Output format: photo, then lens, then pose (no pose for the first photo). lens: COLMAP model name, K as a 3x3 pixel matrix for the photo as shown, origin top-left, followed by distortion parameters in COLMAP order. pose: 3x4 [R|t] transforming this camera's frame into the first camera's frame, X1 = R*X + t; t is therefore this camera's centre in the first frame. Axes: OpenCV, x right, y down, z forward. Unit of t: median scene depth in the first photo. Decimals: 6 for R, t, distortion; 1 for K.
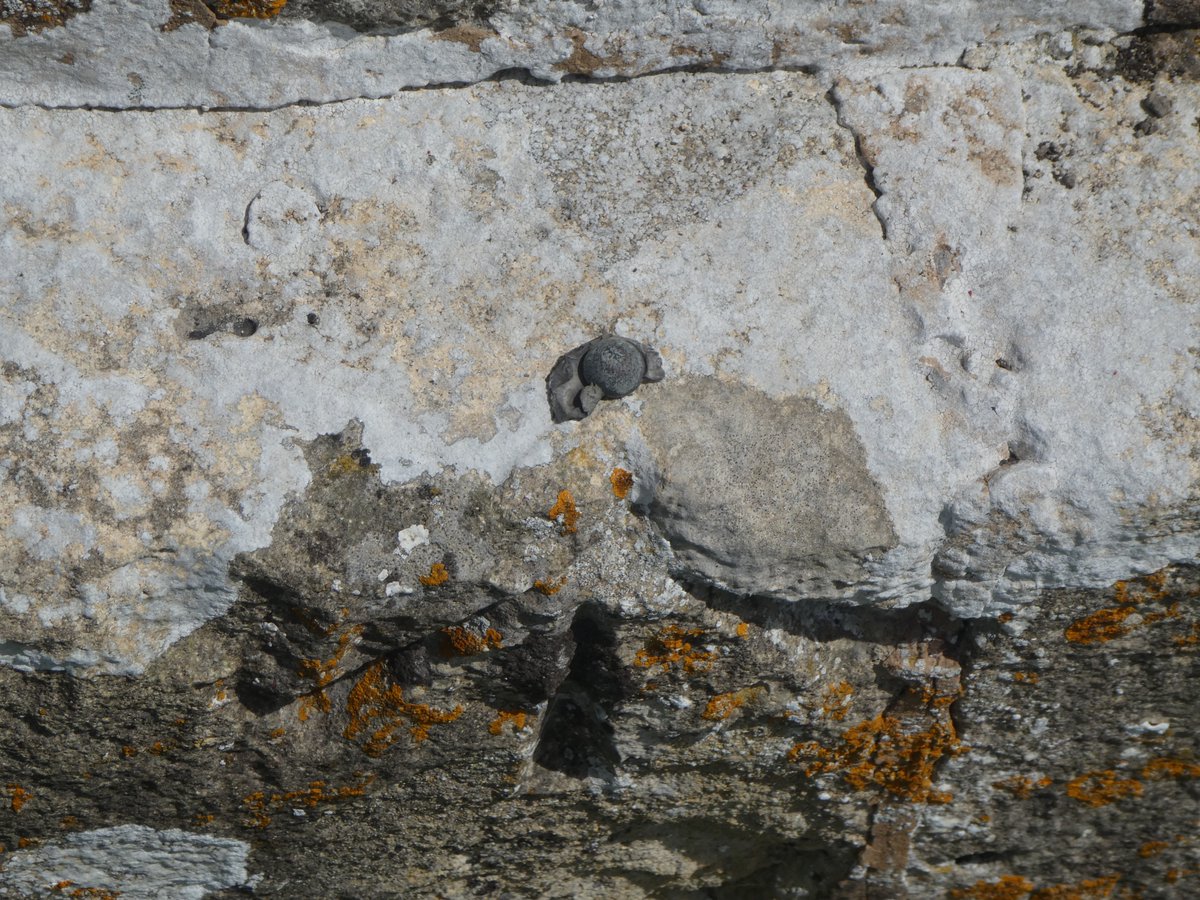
lens RADIAL K [[4141.7, 0, 608.6], [0, 4141.7, 449.6], [0, 0, 1]] dist [0.322749, 0.000000]
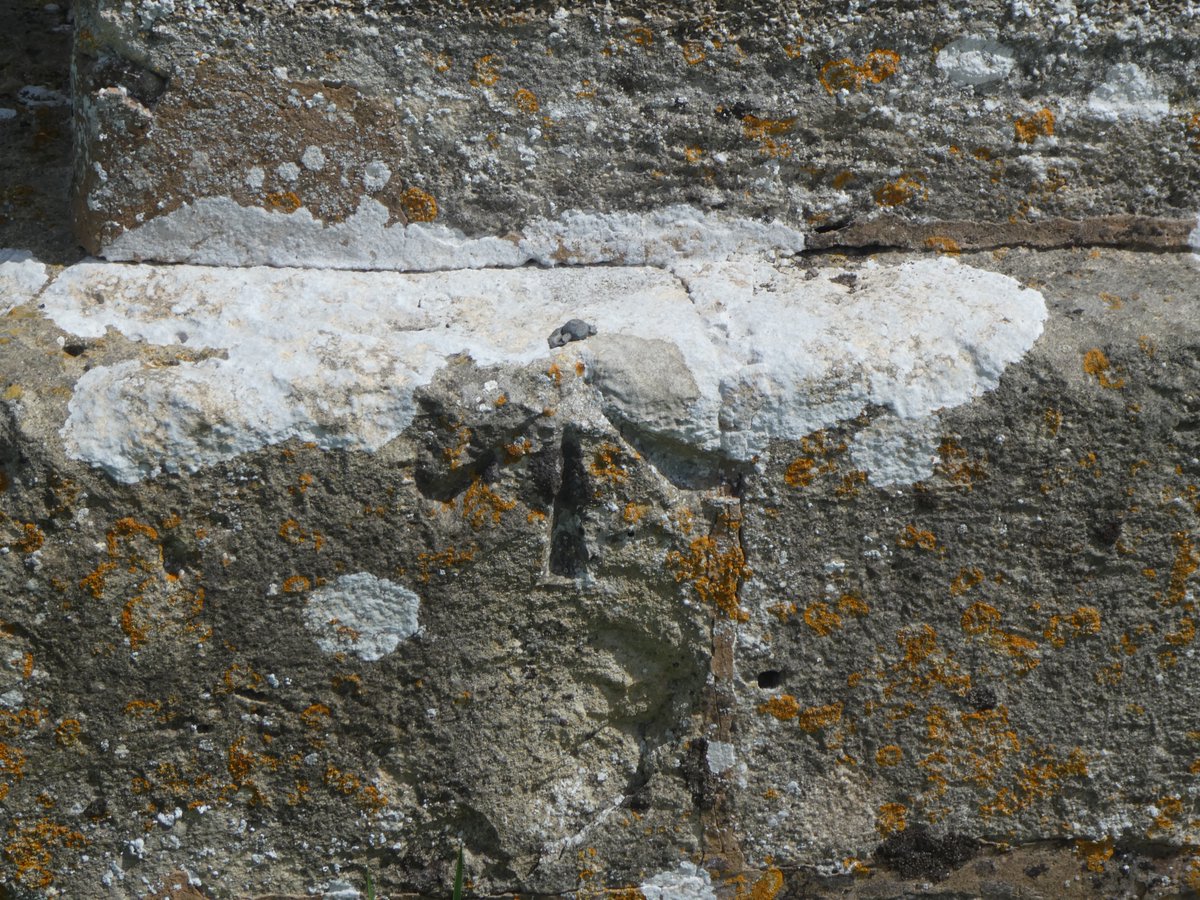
lens RADIAL K [[4141.7, 0, 596.0], [0, 4141.7, 450.4], [0, 0, 1]] dist [0.322749, 0.000000]
pose [[0.999080, -0.037704, -0.020454, 0.056083], [0.021800, 0.856976, -0.514896, 1.205572], [0.036942, 0.513976, 0.857009, -0.942280]]
